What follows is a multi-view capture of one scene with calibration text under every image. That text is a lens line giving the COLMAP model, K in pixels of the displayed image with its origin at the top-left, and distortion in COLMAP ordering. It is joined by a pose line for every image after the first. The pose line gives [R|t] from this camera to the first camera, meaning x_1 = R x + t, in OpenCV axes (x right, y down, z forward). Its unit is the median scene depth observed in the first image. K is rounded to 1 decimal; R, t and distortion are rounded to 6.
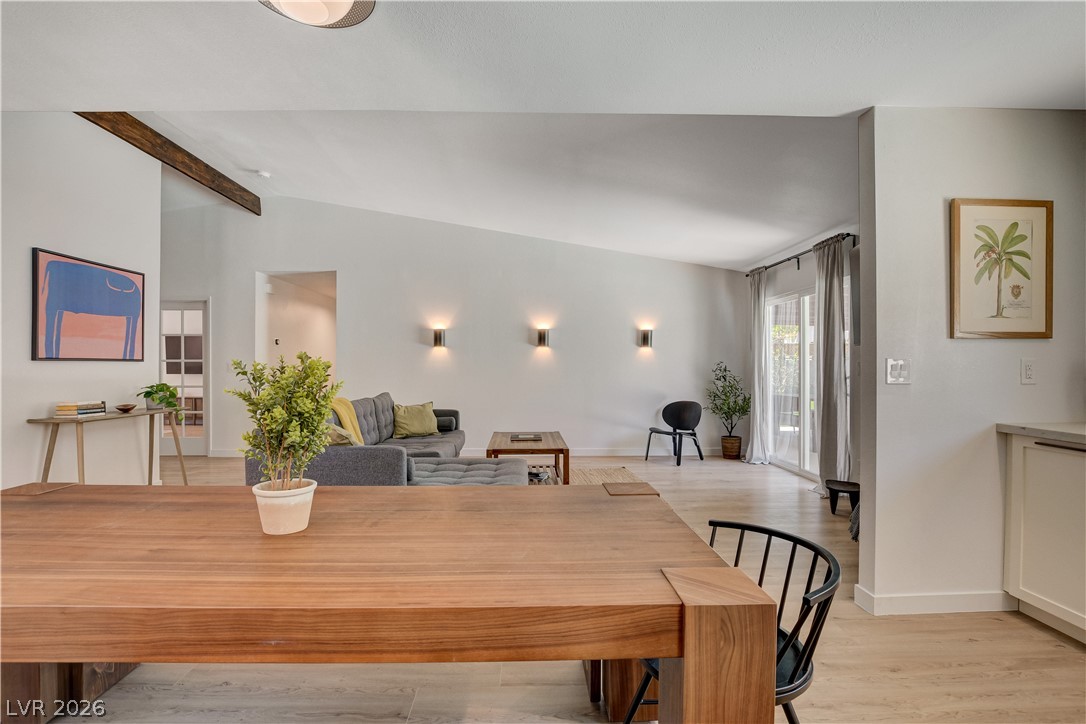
lens RADIAL K [[510.8, 0, 541.3], [0, 510.8, 365.3], [0, 0, 1]] dist [-0.026782, -0.000463]
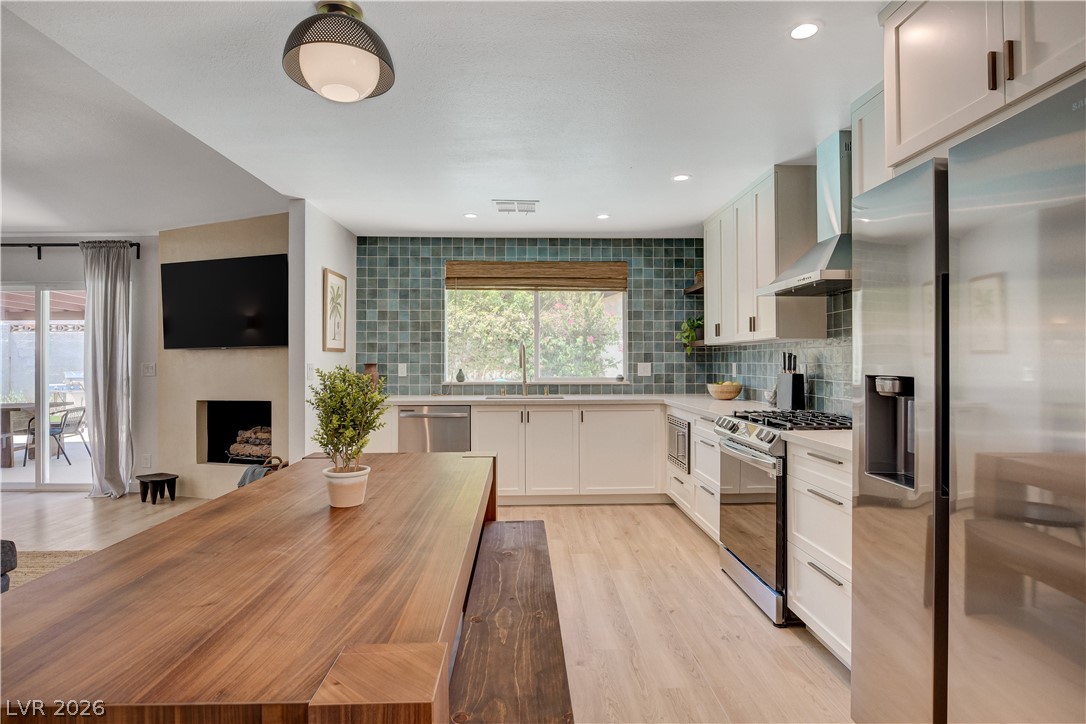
lens RADIAL K [[567.0, 0, 545.7], [0, 567.0, 355.4], [0, 0, 1]] dist [-0.011049, -0.000147]
pose [[-0.020743, 0.007850, 0.999754, -1.074531], [0.002154, 0.999967, -0.007807, -0.023768], [-0.999783, 0.001991, -0.020759, 0.302834]]
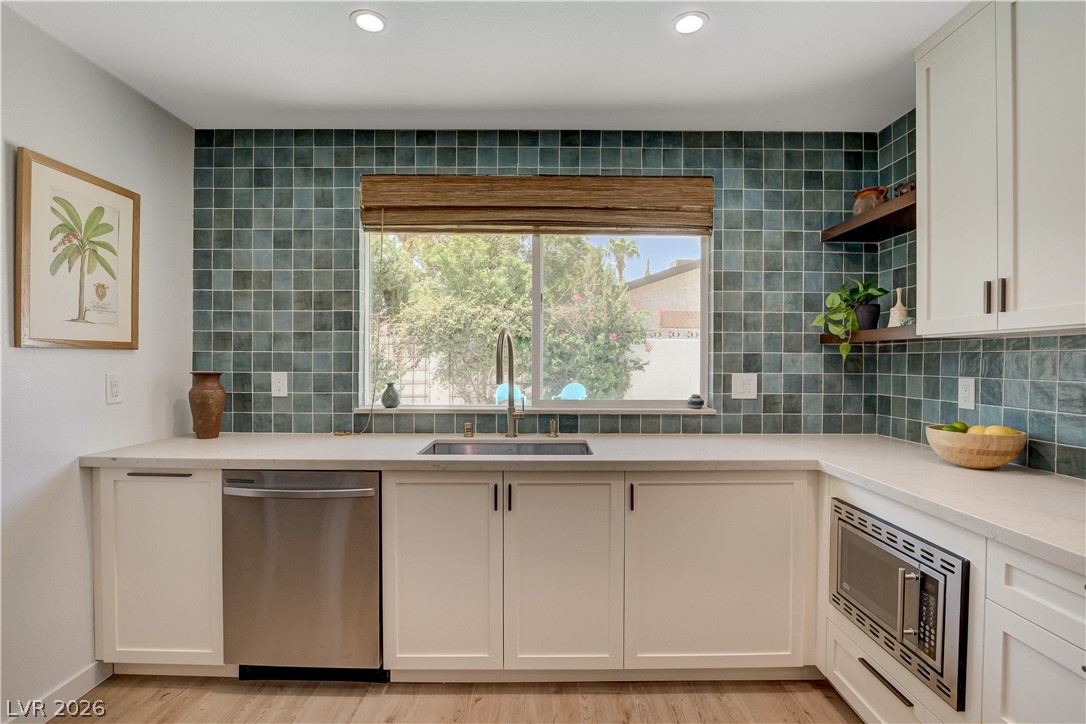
lens RADIAL K [[510.8, 0, 543.0], [0, 510.8, 363.5], [0, 0, 1]] dist [-0.026782, -0.000463]
pose [[0.016822, -0.009351, 0.999815, 0.143642], [-0.003255, 0.999950, 0.009407, -0.039856], [-0.999853, -0.003412, 0.016791, 0.259045]]
